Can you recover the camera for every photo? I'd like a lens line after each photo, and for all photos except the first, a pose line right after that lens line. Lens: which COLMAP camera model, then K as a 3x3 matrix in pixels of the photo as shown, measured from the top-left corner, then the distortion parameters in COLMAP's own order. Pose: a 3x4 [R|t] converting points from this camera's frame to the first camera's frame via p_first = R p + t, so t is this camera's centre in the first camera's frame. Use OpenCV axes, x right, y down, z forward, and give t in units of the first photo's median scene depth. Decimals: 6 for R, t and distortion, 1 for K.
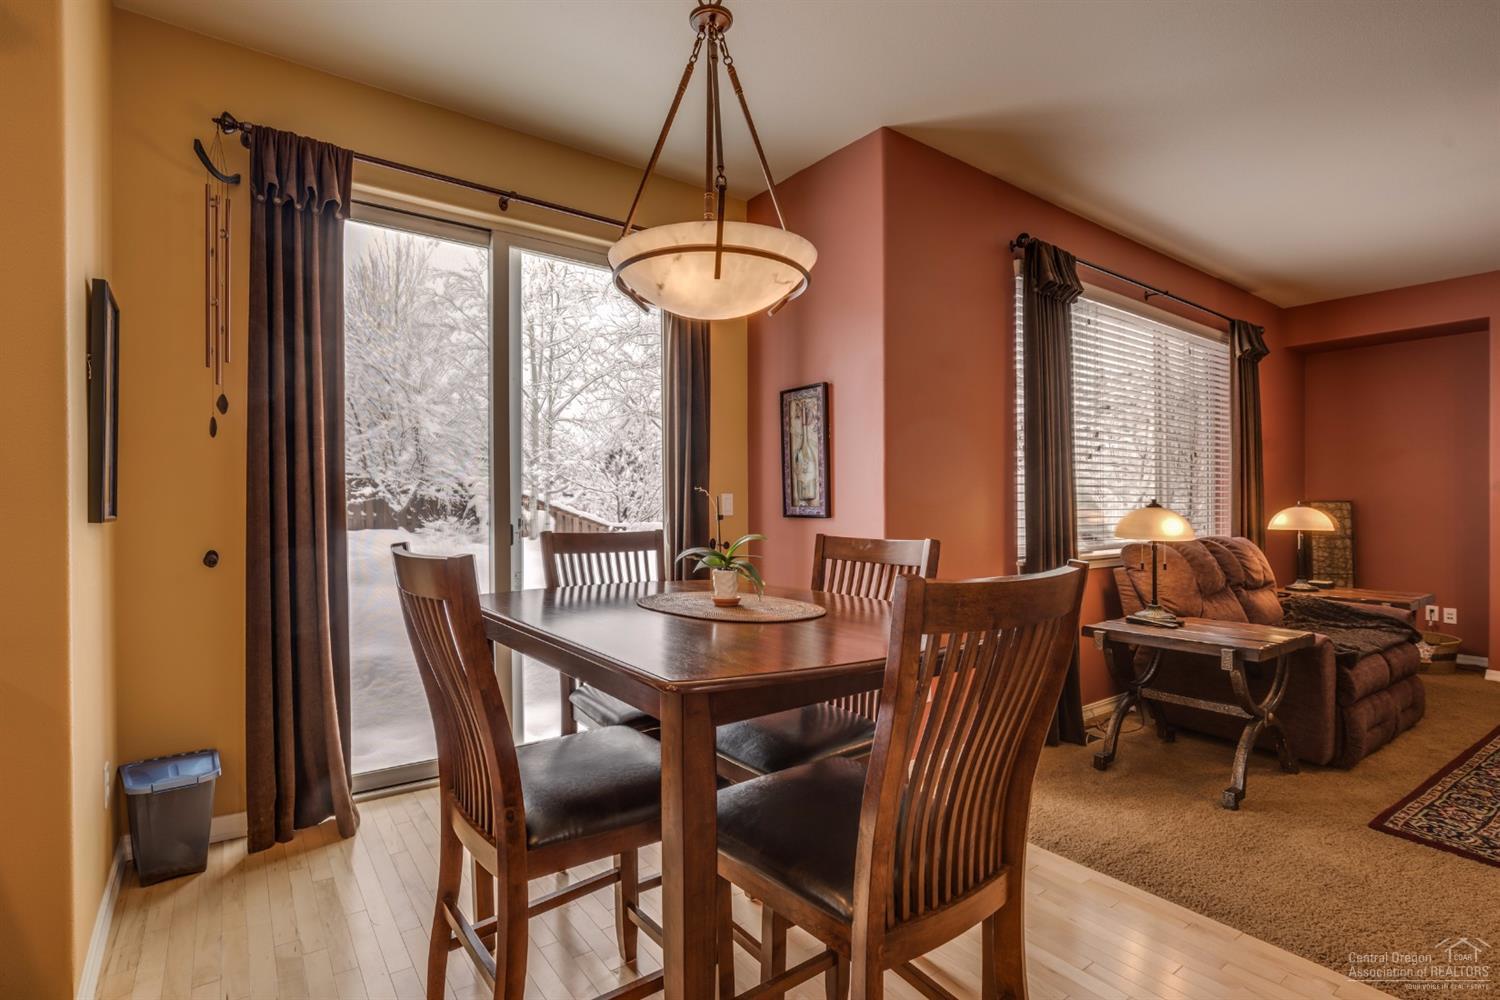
lens RADIAL K [[707.2, 0, 738.1], [0, 707.2, 499.5], [0, 0, 1]] dist [0.002279, -0.000240]
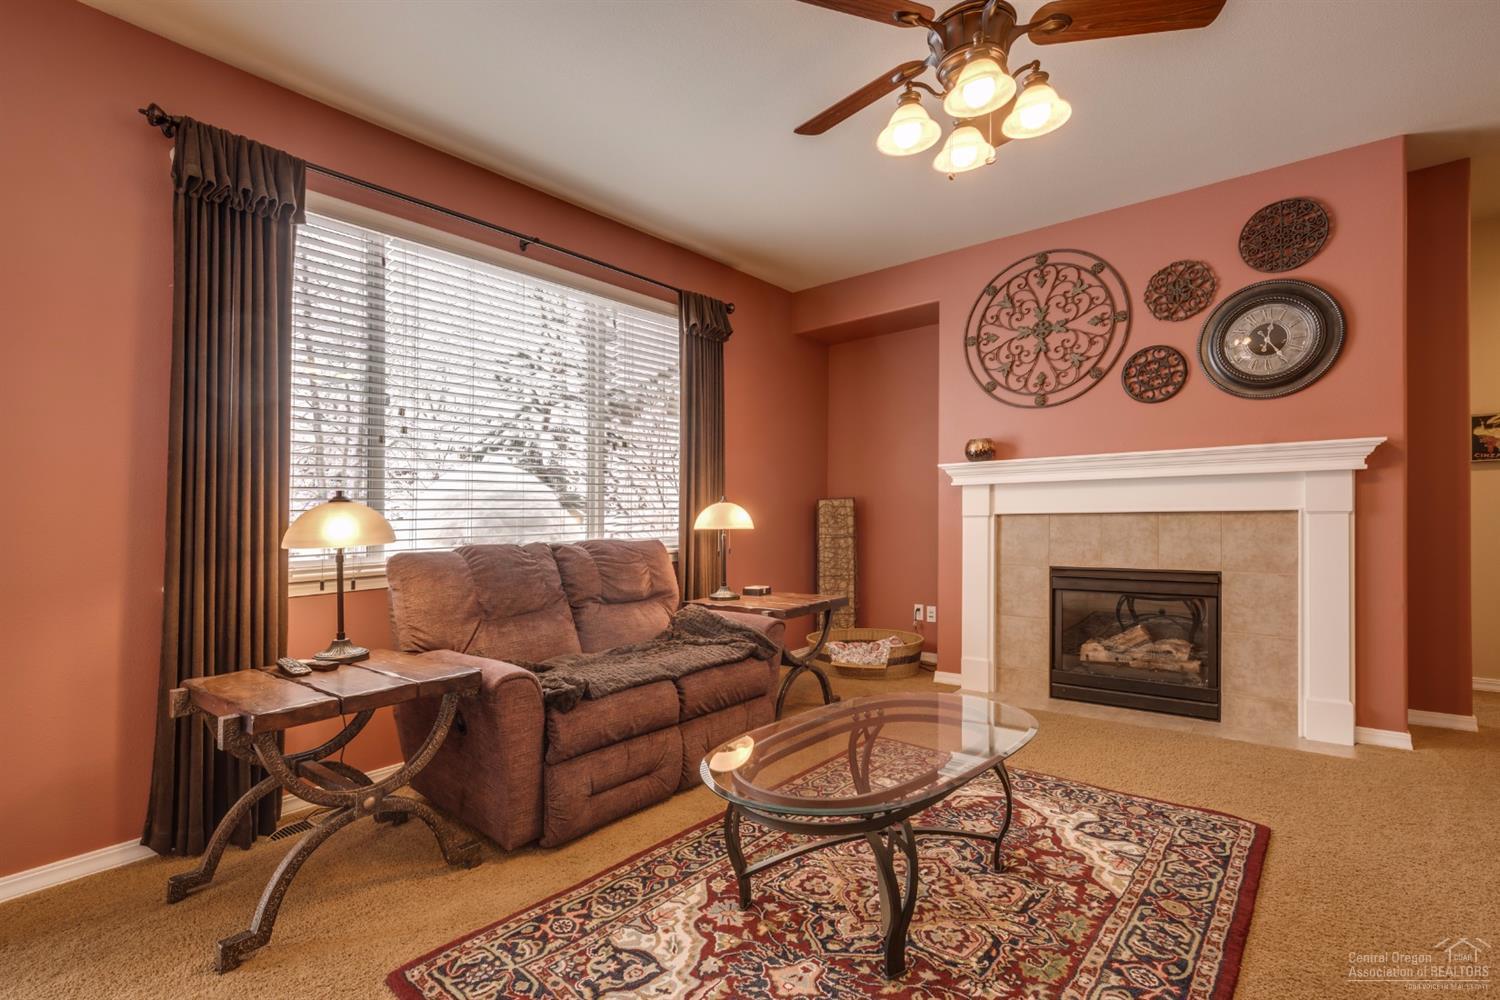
lens RADIAL K [[707.2, 0, 749.1], [0, 707.2, 495.3], [0, 0, 1]] dist [0.002279, -0.000240]
pose [[0.962092, -0.005629, 0.272668, 0.686647], [0.010272, 0.999826, -0.015603, 0.017517], [-0.272533, 0.017812, 0.961982, 0.176827]]
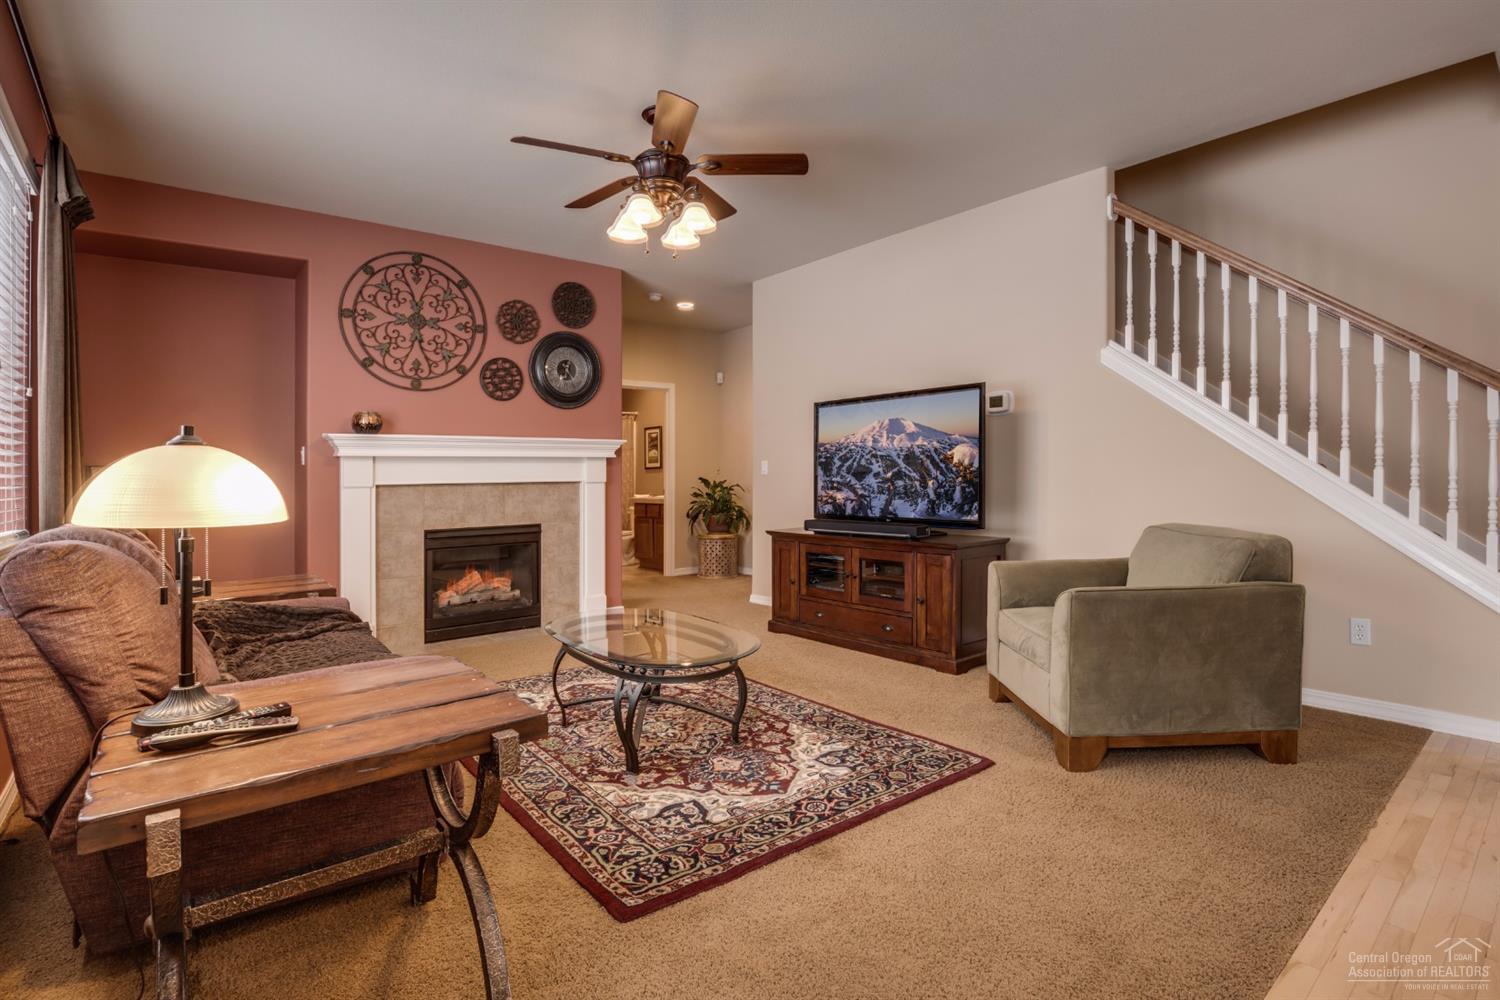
lens RADIAL K [[707.2, 0, 744.5], [0, 707.2, 489.2], [0, 0, 1]] dist [0.002279, -0.000240]
pose [[-0.057086, -0.013301, 0.998281, 0.145020], [0.004503, 0.999898, 0.013580, 0.027912], [-0.998359, 0.005270, -0.057020, 0.608587]]
